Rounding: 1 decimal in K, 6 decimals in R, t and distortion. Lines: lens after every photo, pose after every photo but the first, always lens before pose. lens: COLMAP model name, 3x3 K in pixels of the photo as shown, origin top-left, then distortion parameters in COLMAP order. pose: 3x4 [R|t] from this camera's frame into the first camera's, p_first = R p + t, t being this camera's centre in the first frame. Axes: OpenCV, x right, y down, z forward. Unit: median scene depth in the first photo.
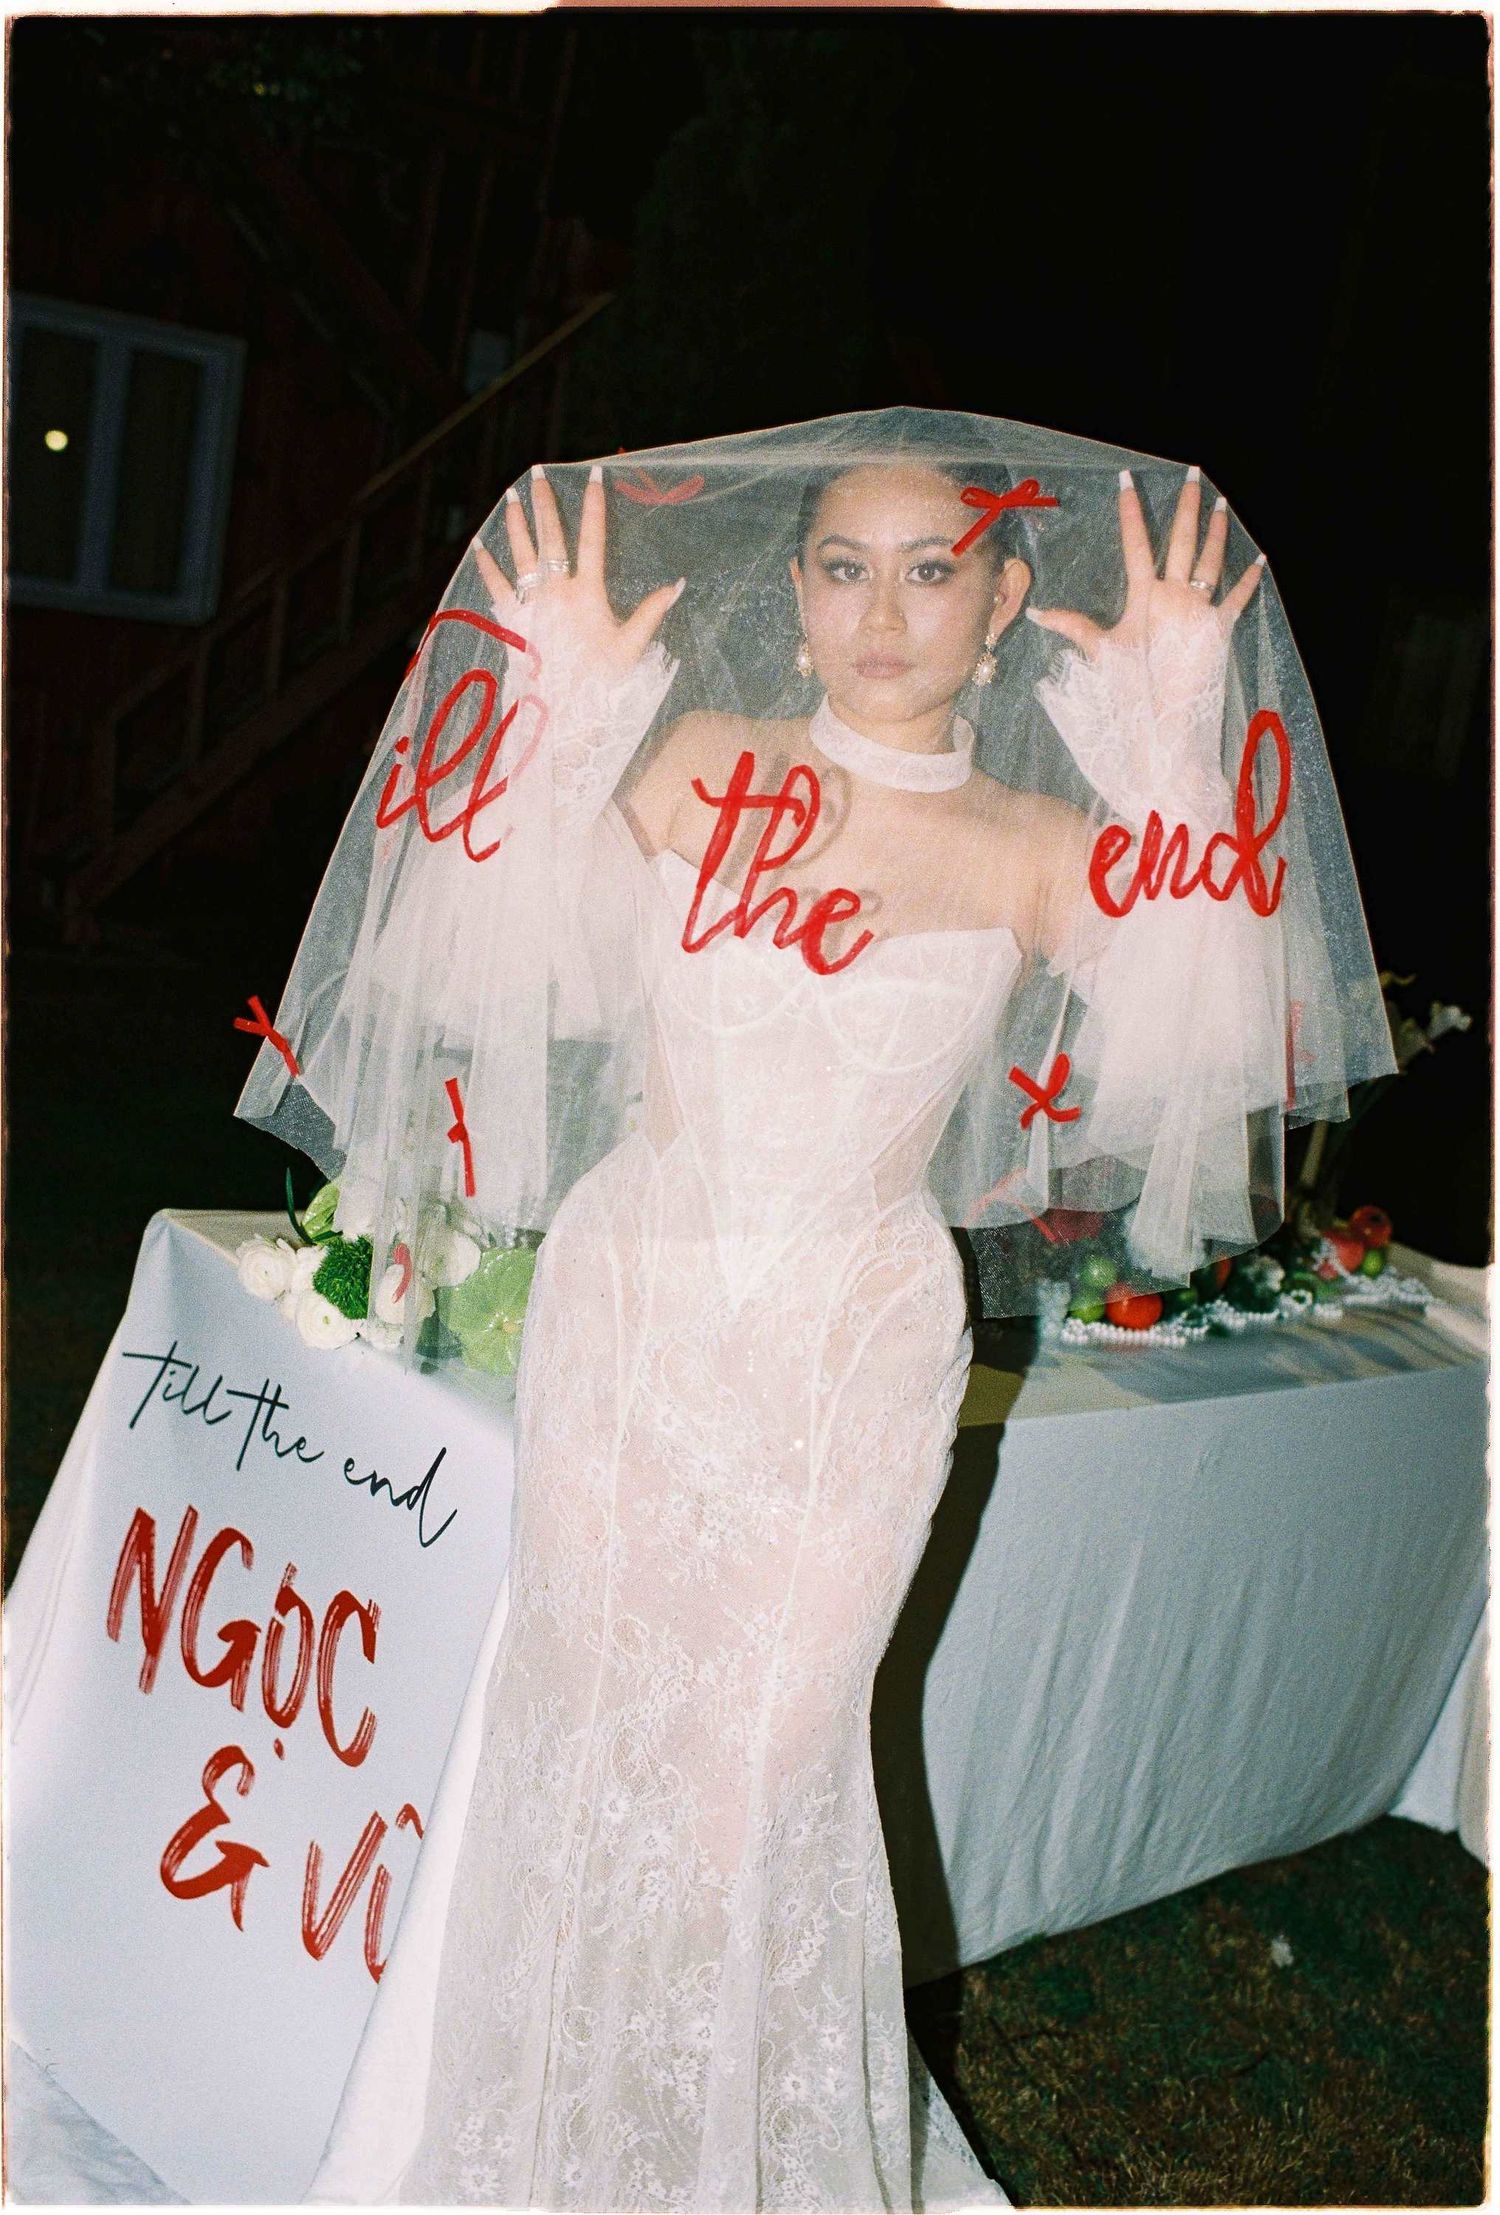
lens RADIAL K [[2255.6, 0, 927.9], [0, 2255.6, 1248.6], [0, 0, 1]] dist [-0.087213, 0.000000]
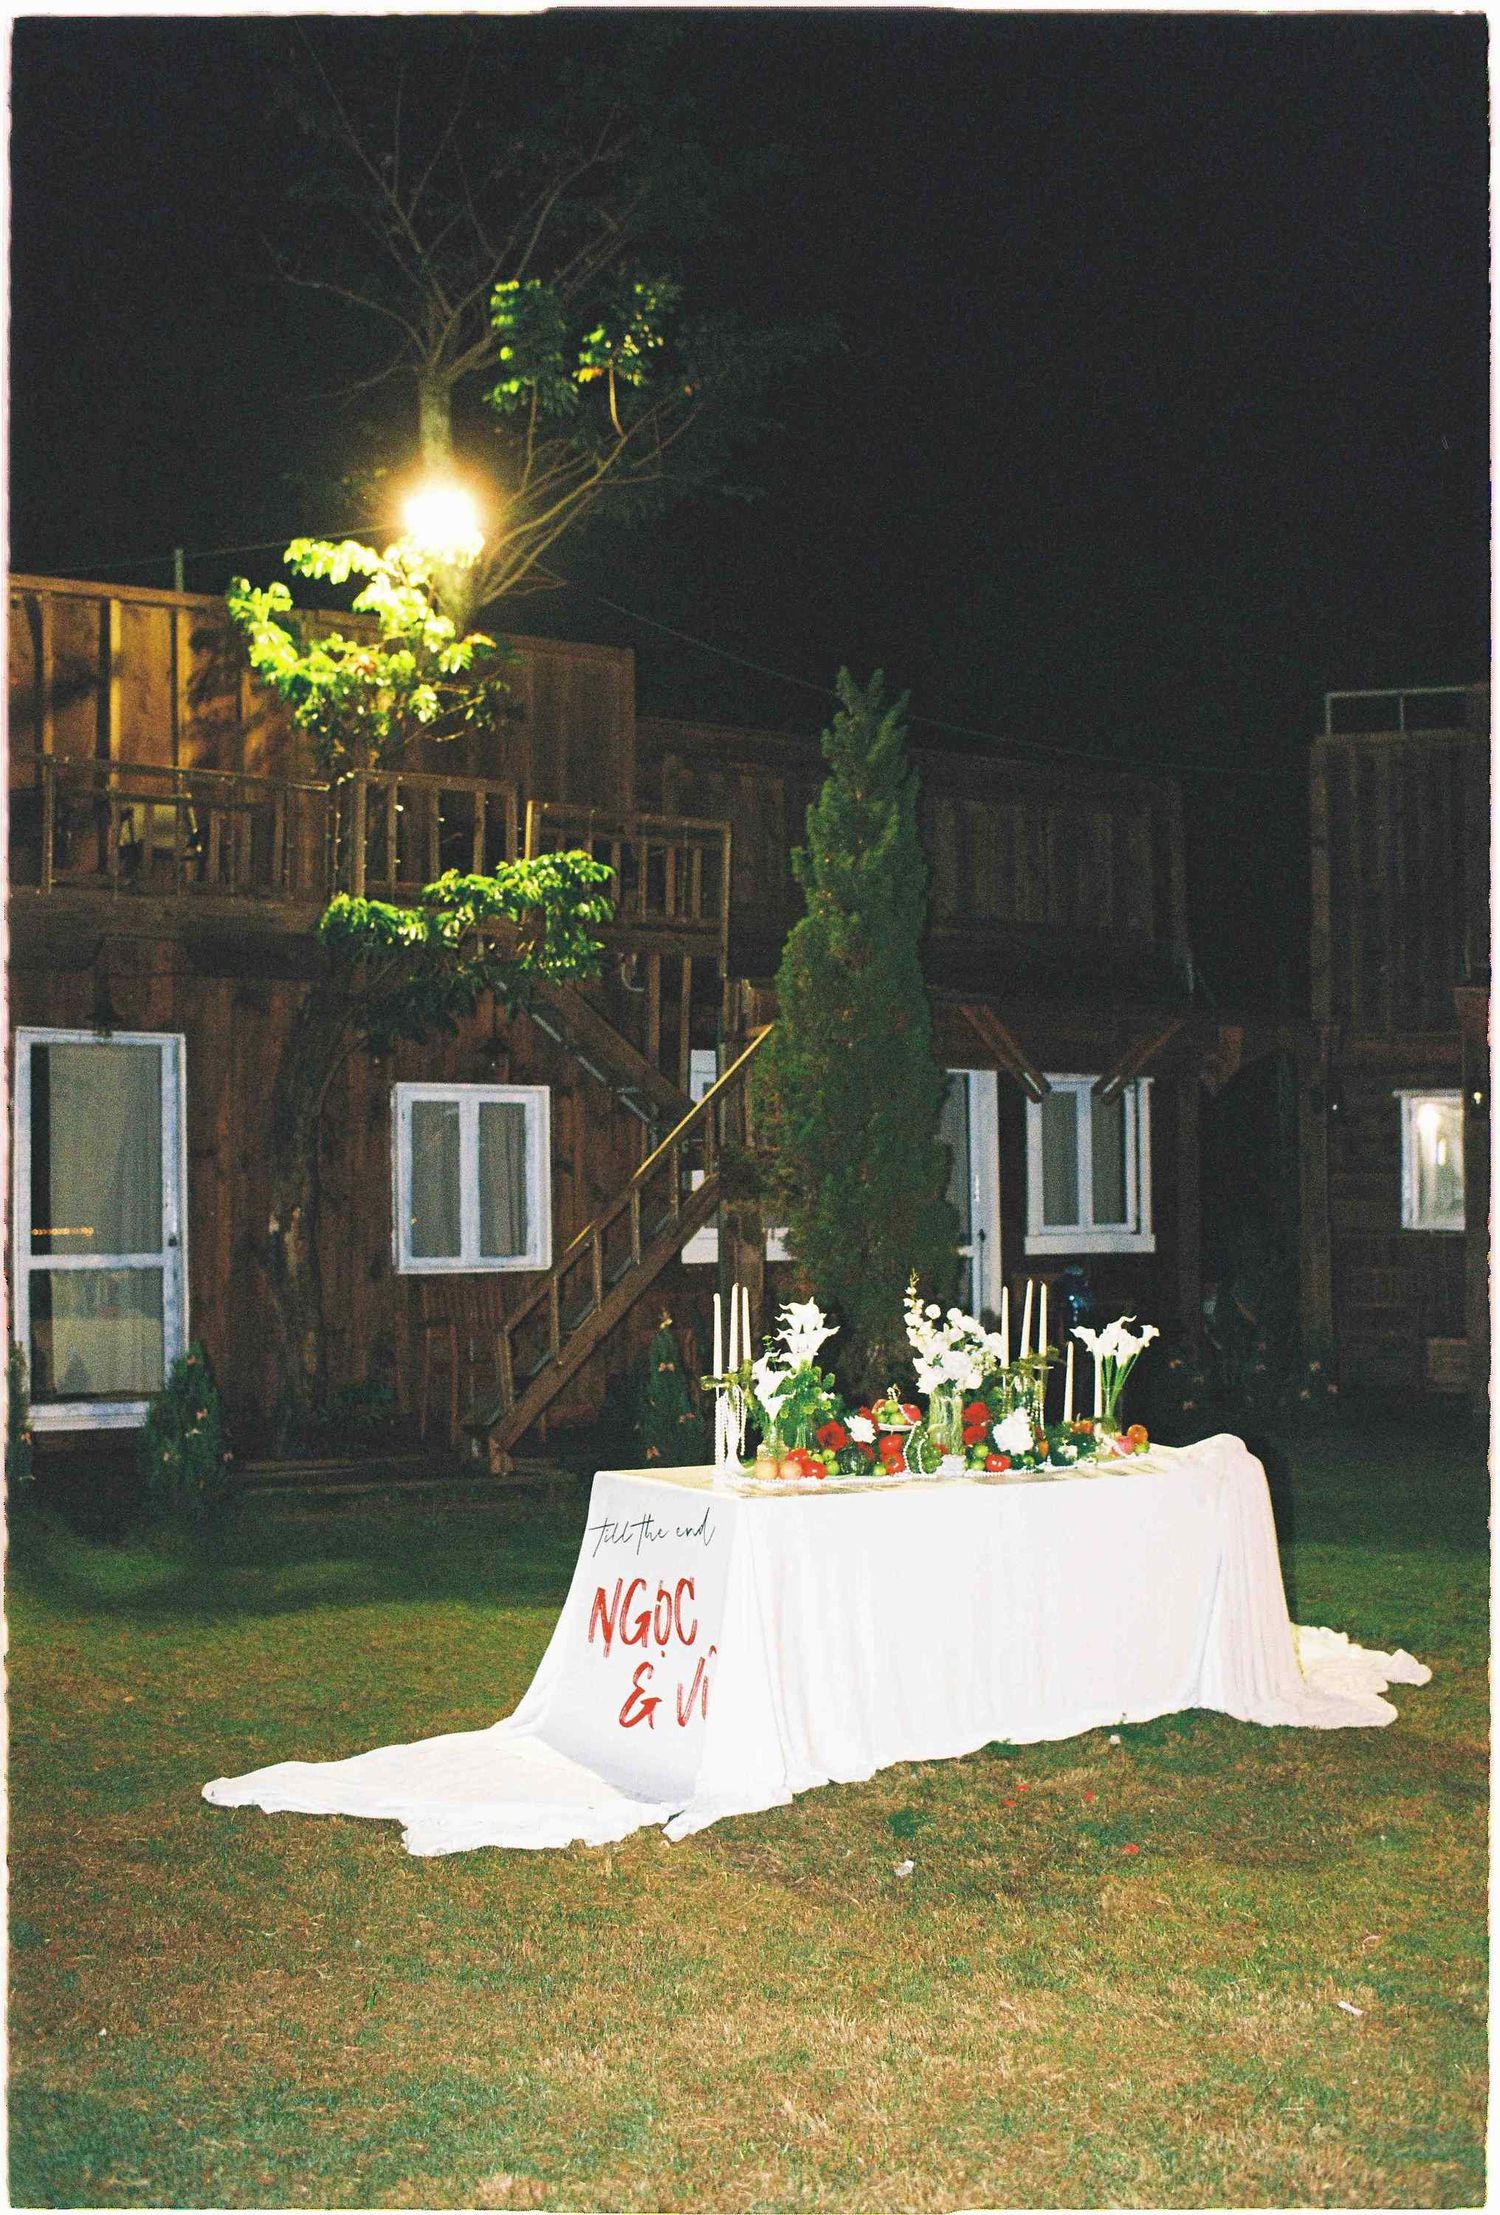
lens RADIAL K [[2255.6, 0, 760.3], [0, 2255.6, 1089.0], [0, 0, 1]] dist [-0.087213, 0.000000]
pose [[0.965652, -0.189753, -0.177510, 0.410290], [0.123590, 0.936348, -0.328600, 0.469836], [0.228564, 0.295375, 0.927638, -1.590574]]
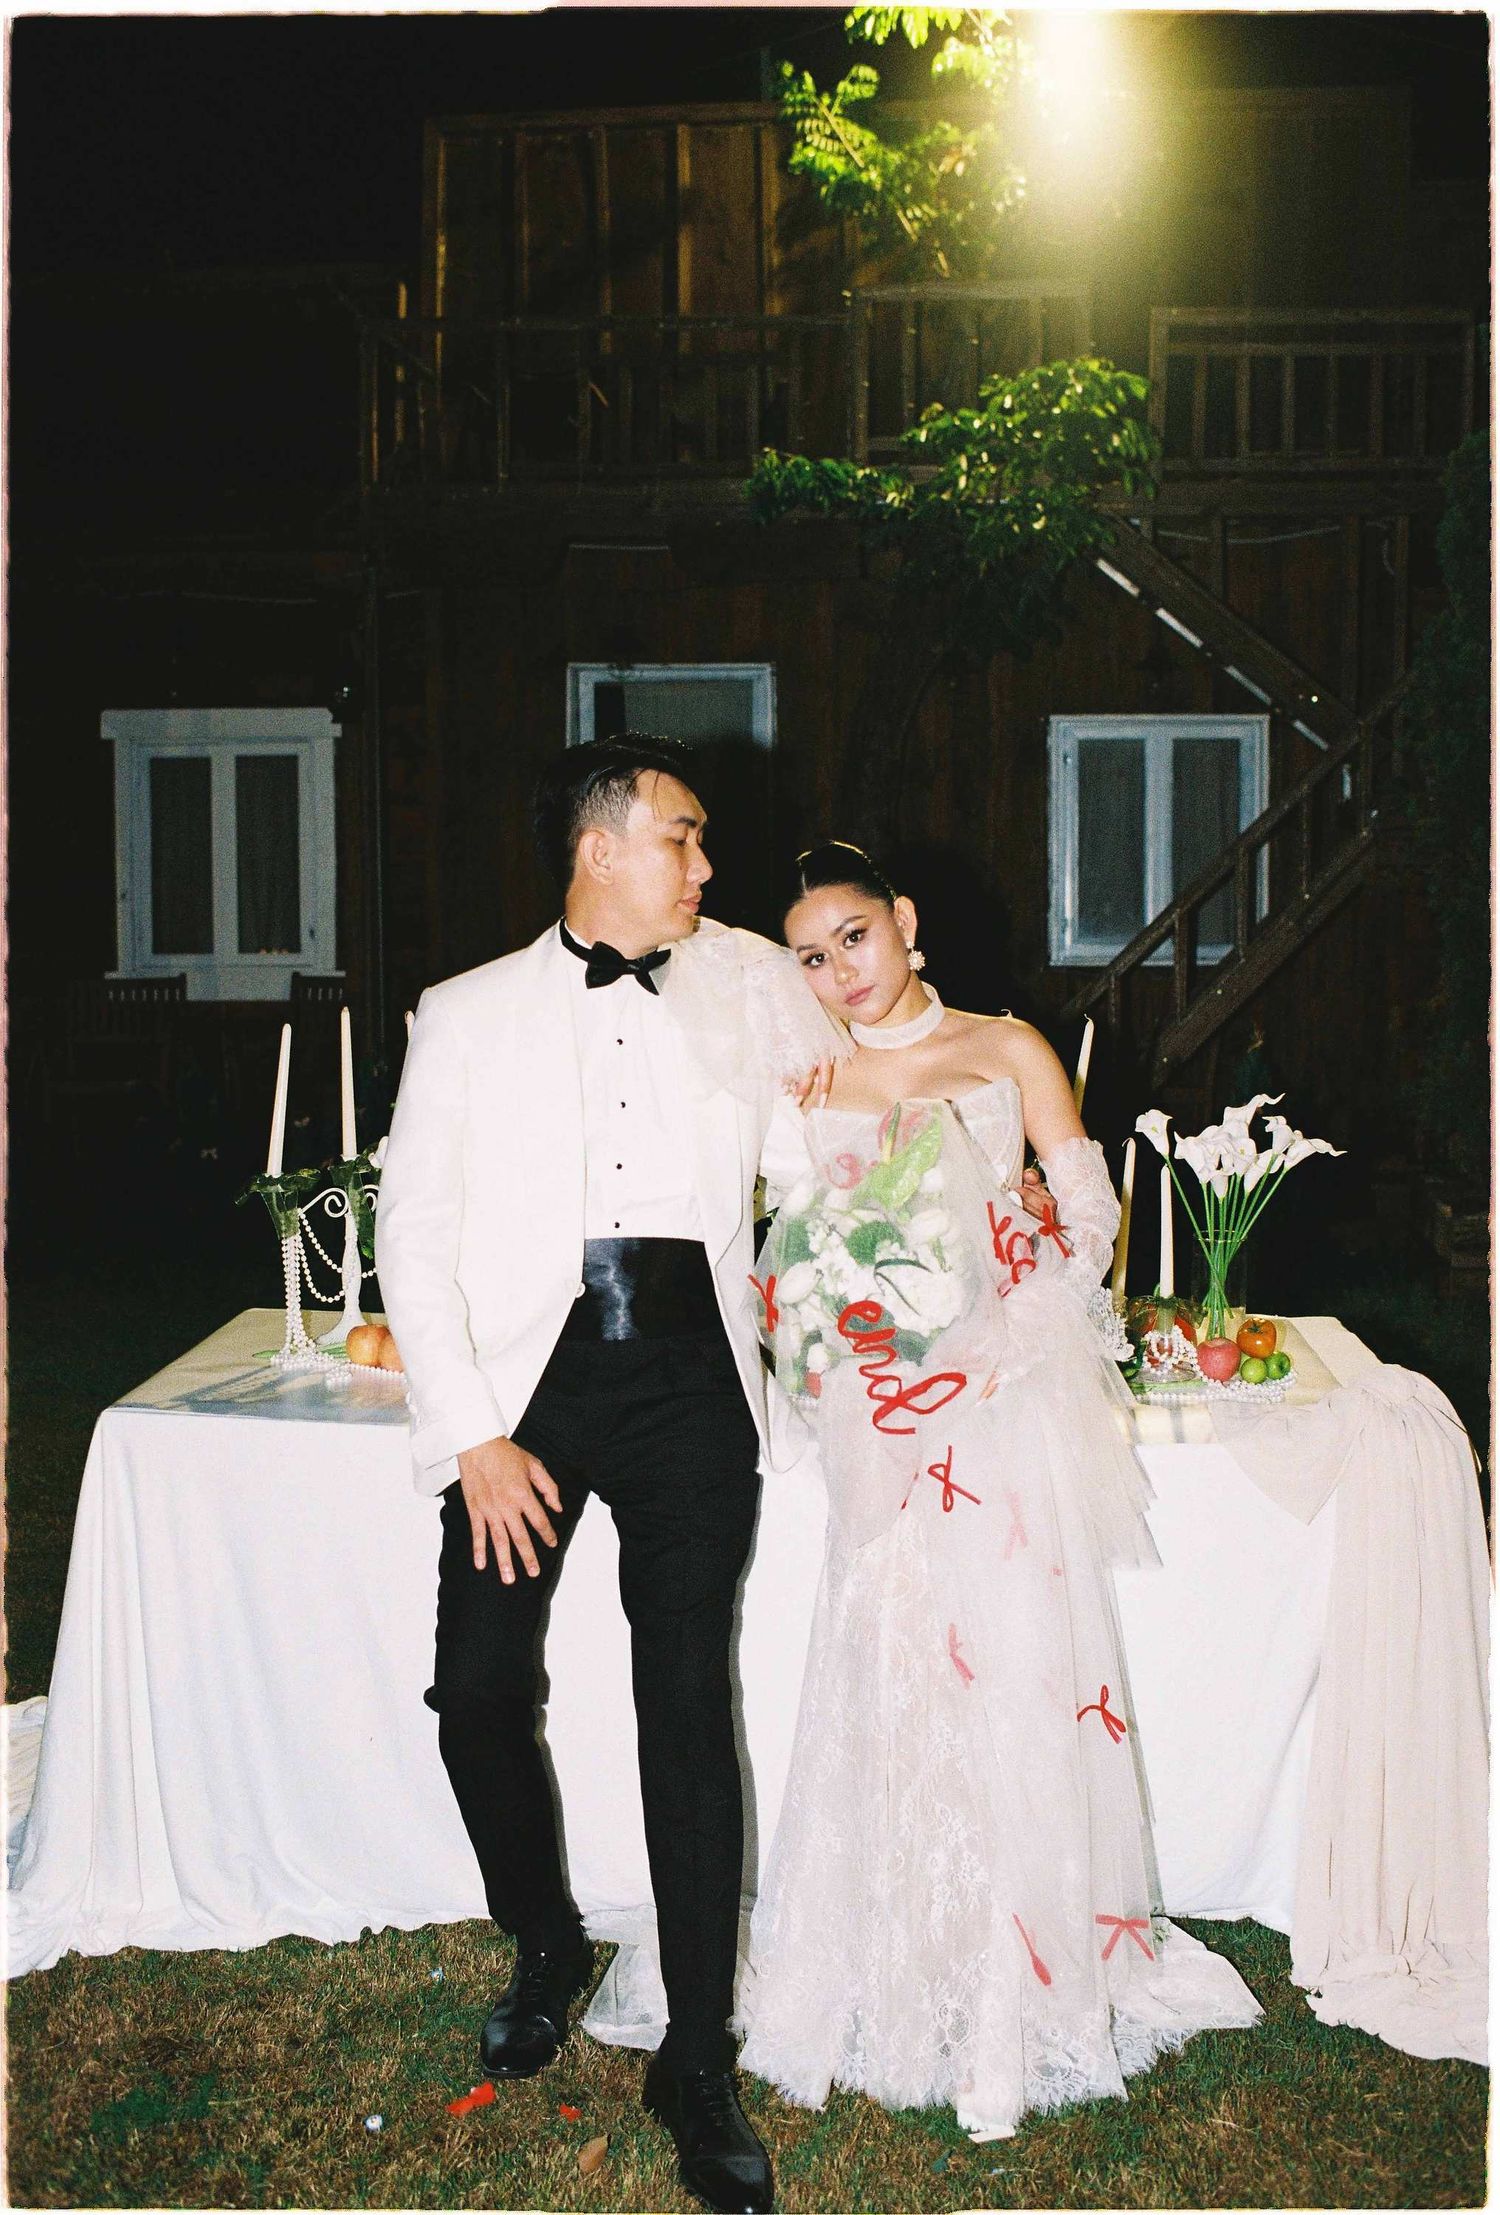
lens RADIAL K [[2255.6, 0, 757.9], [0, 2255.6, 1108.5], [0, 0, 1]] dist [-0.087213, 0.000000]
pose [[0.690319, -0.108808, -0.715277, 1.104295], [-0.056793, 0.977427, -0.203498, 0.151594], [0.721273, 0.181101, 0.668556, 0.181308]]
